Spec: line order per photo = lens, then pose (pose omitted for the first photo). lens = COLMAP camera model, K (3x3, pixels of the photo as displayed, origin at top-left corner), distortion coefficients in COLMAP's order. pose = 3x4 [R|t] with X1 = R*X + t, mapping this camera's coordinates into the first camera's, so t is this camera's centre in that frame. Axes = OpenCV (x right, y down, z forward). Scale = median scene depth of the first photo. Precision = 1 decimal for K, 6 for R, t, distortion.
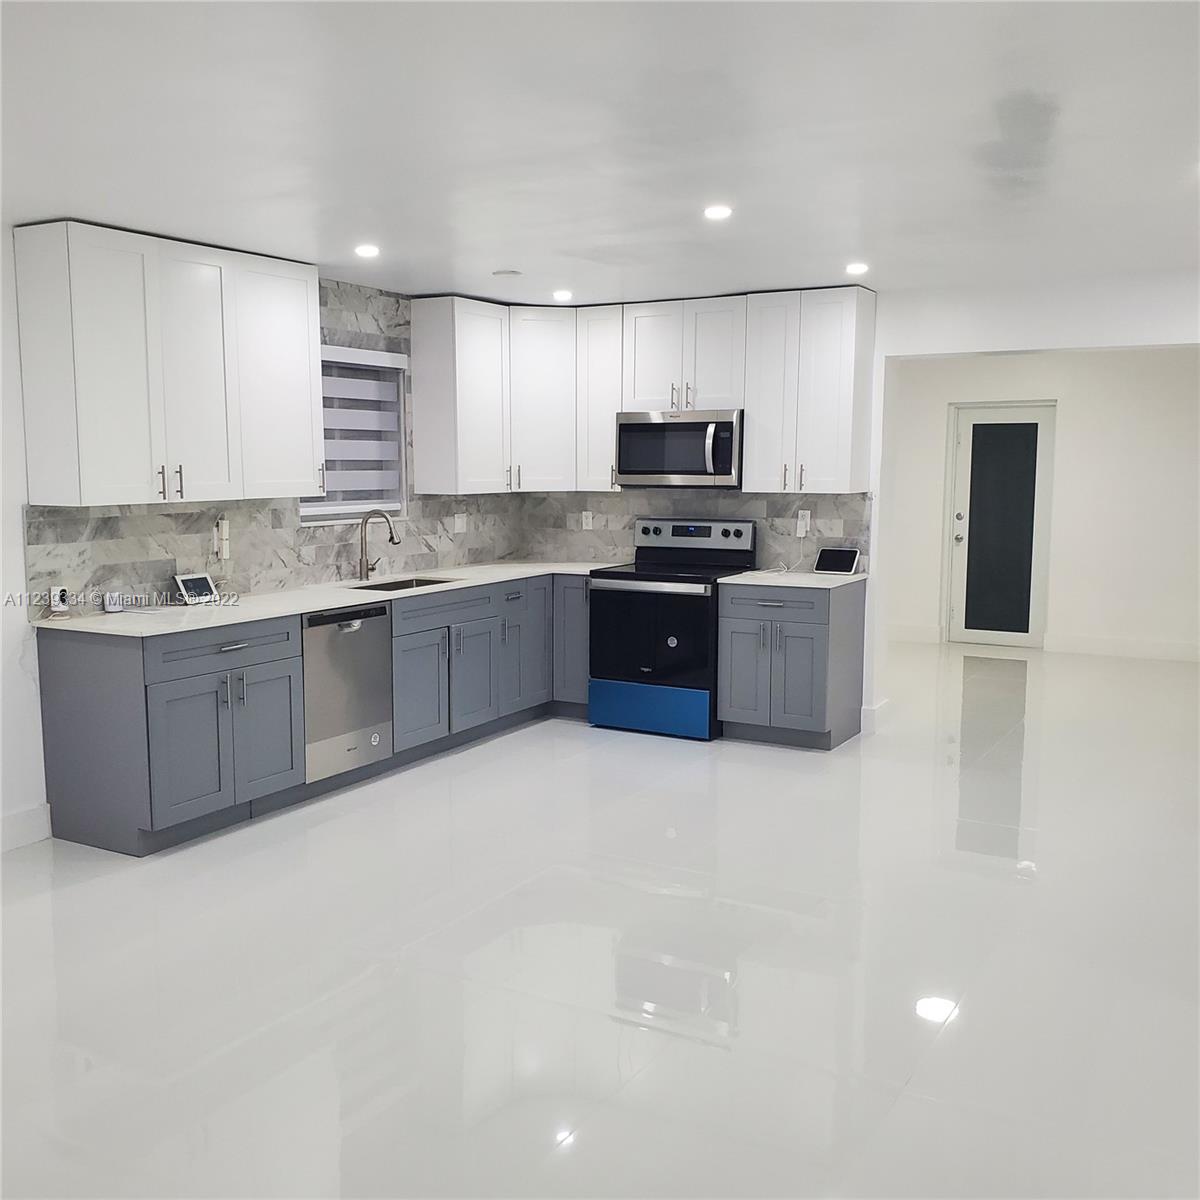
lens RADIAL K [[1193.1, 0, 596.8], [0, 1193.1, 611.7], [0, 0, 1]] dist [0.050717, 0.000000]
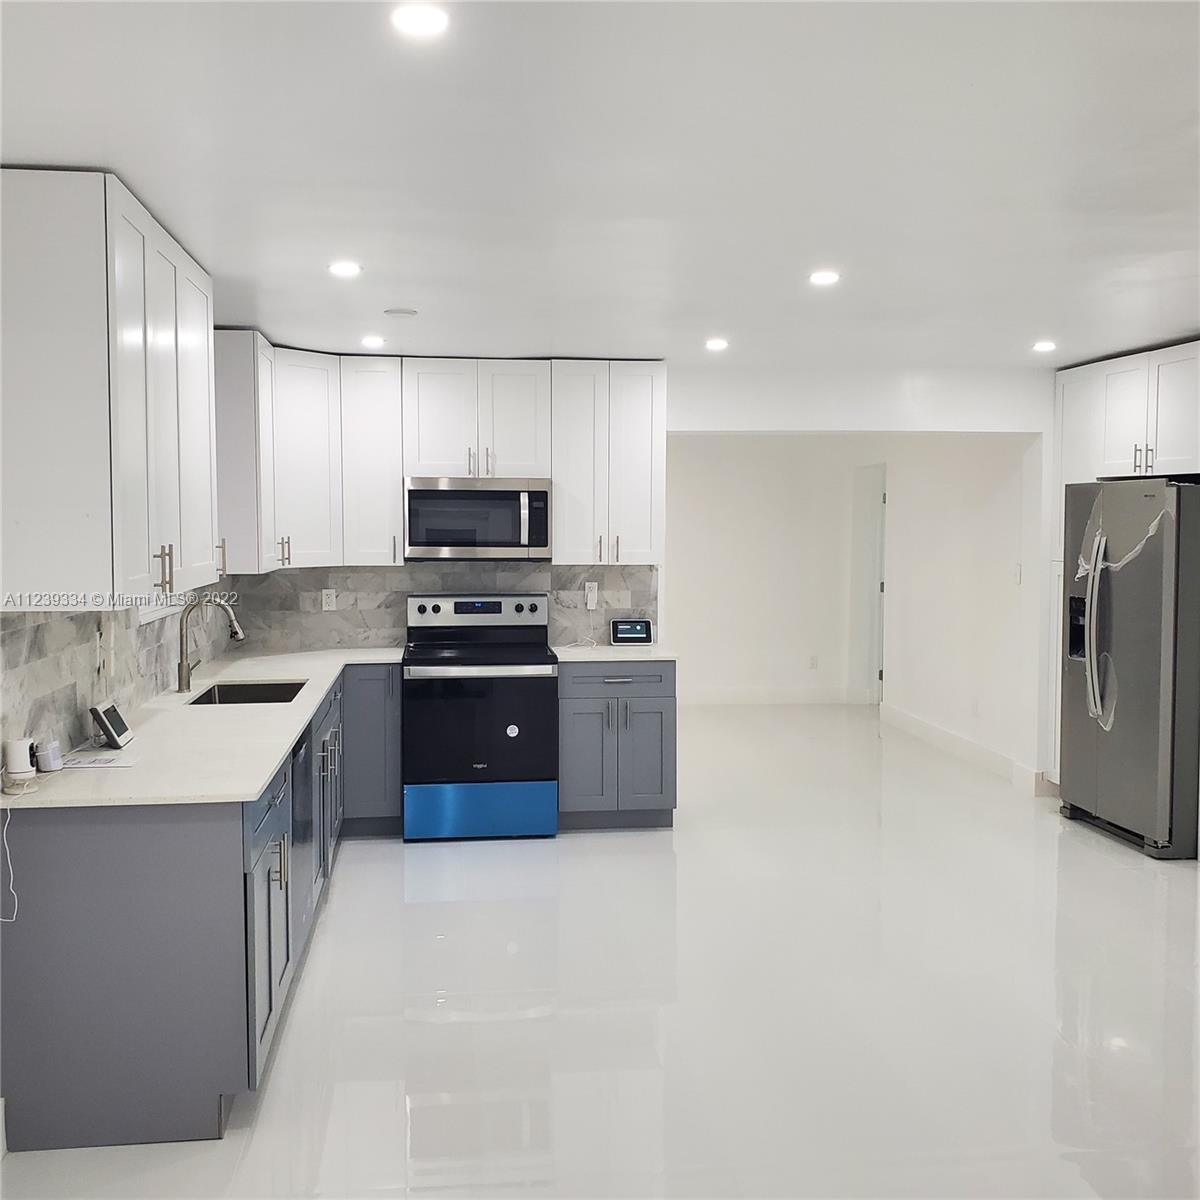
lens RADIAL K [[1193.1, 0, 598.4], [0, 1193.1, 587.2], [0, 0, 1]] dist [0.050717, 0.000000]
pose [[0.800285, -0.029928, 0.598872, -0.417464], [0.072598, 0.996242, -0.047228, -0.035289], [-0.595208, 0.081273, 0.799451, 0.225745]]
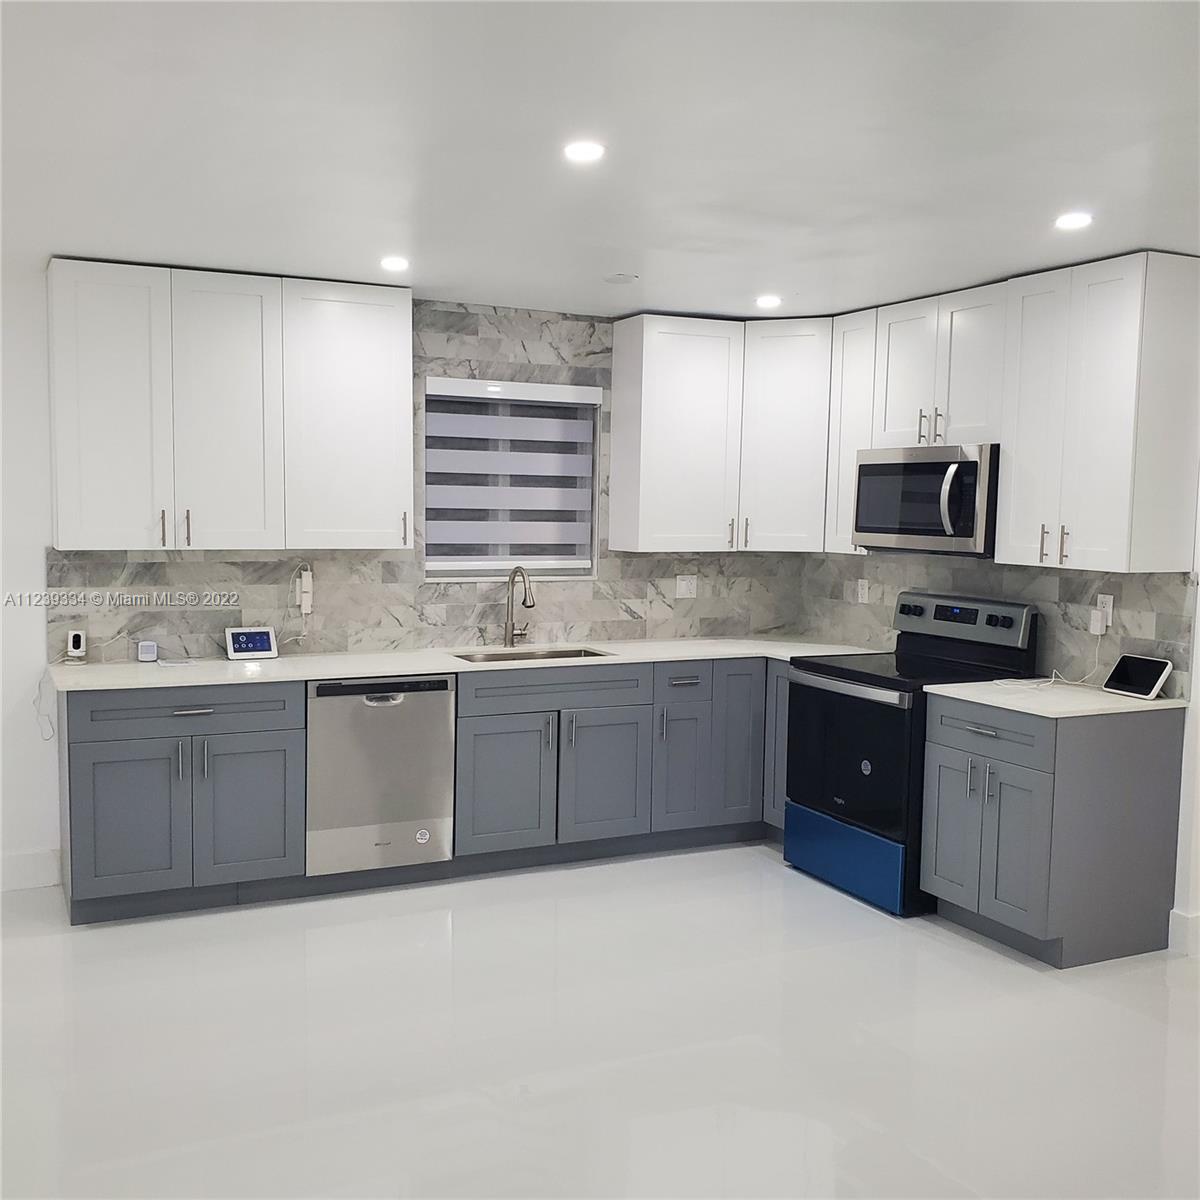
lens RADIAL K [[1193.1, 0, 602.7], [0, 1193.1, 606.4], [0, 0, 1]] dist [0.050717, 0.000000]
pose [[0.821006, 0.061325, -0.567616, 0.332528], [-0.087138, 0.996026, -0.018427, -0.043249], [0.564230, 0.064590, 0.823087, 0.308898]]
